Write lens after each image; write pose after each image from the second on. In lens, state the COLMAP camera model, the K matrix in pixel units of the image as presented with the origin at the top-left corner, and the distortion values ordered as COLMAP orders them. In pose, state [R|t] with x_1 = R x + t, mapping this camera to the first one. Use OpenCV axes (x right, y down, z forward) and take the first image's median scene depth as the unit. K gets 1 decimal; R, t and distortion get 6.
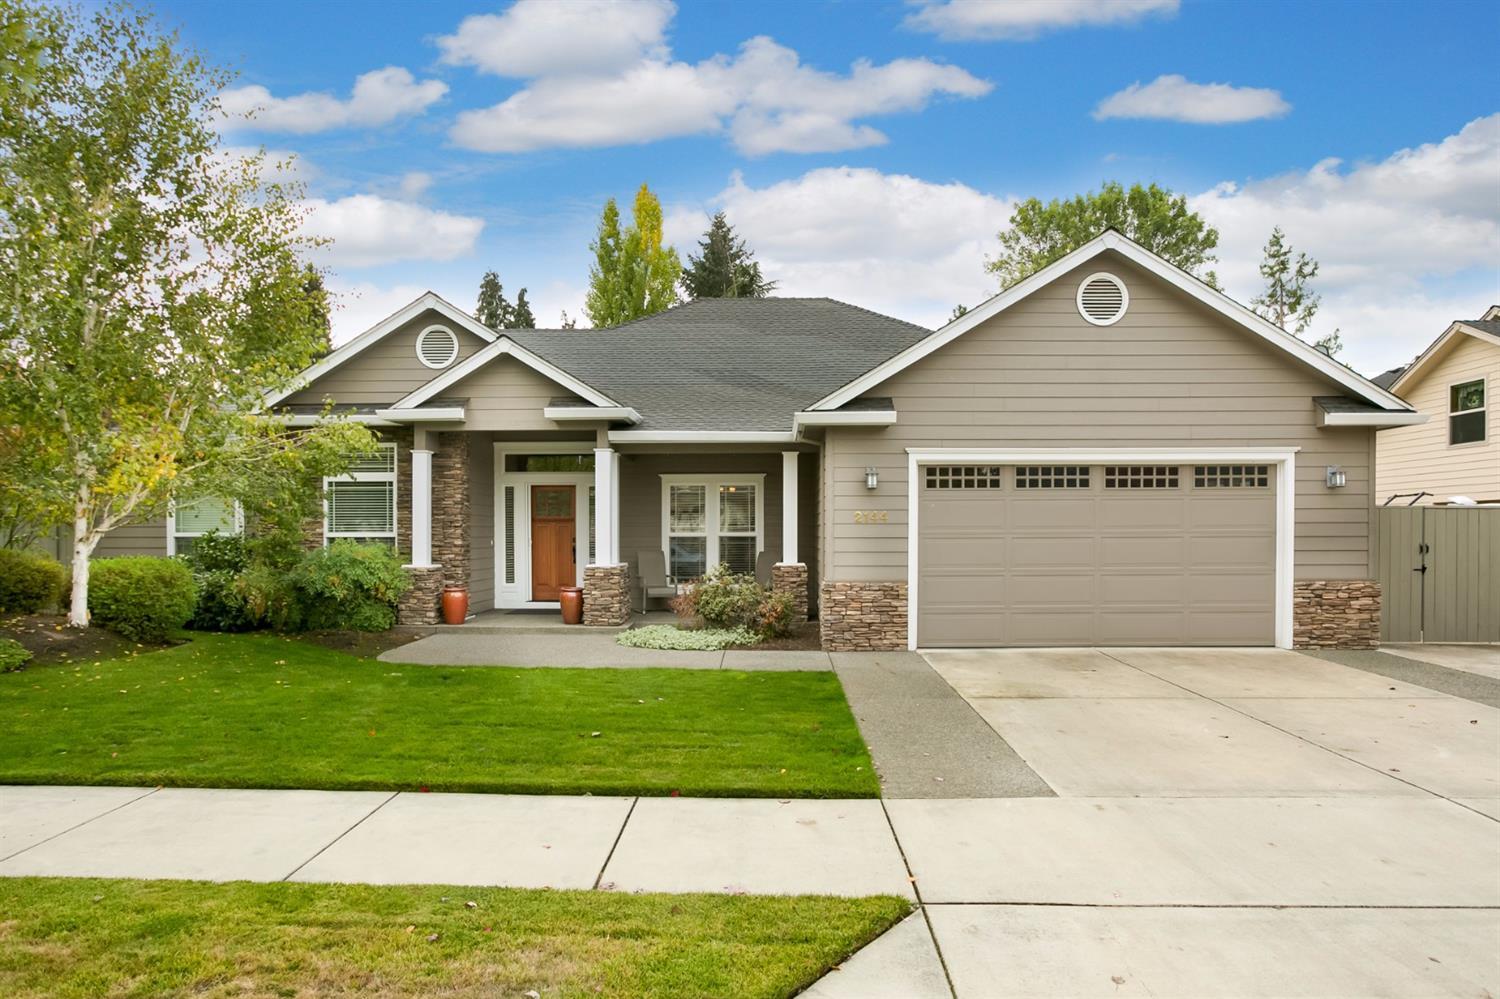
lens RADIAL K [[911.4, 0, 750.0], [0, 911.4, 499.5], [0, 0, 1]] dist [-0.064322, 0.045706]
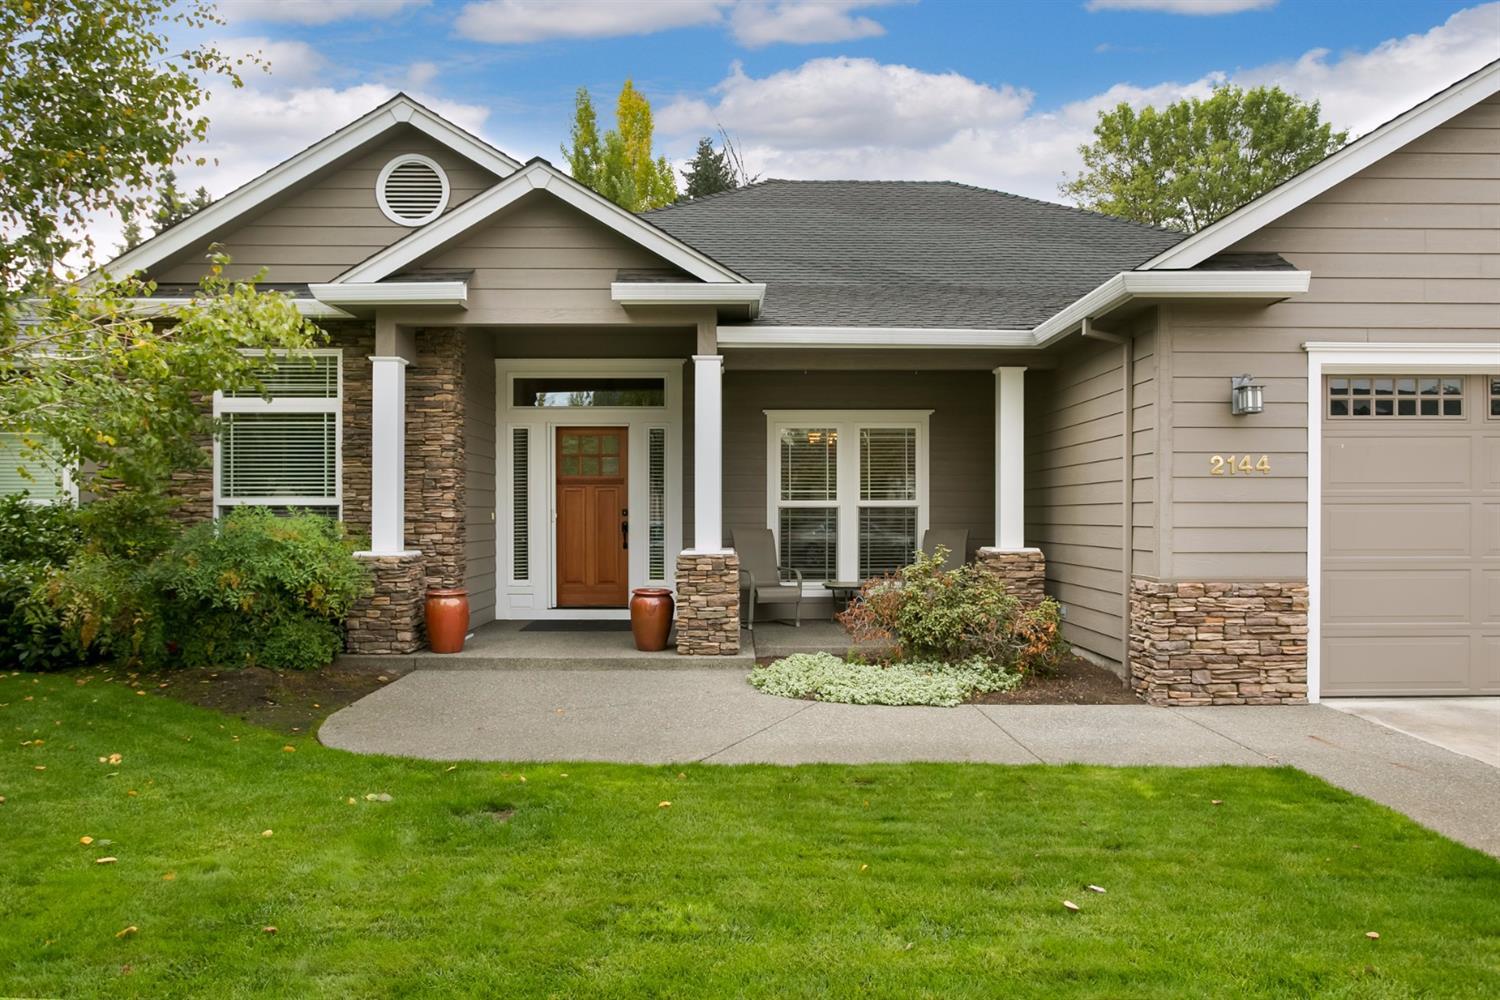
lens RADIAL K [[925.2, 0, 750.8], [0, 925.2, 487.6], [0, 0, 1]] dist [-0.018580, 0.003325]
pose [[0.996561, 0.006052, 0.082645, -0.179156], [-0.006273, 0.999977, 0.002416, 0.027996], [-0.082629, -0.002926, 0.996576, 0.385314]]
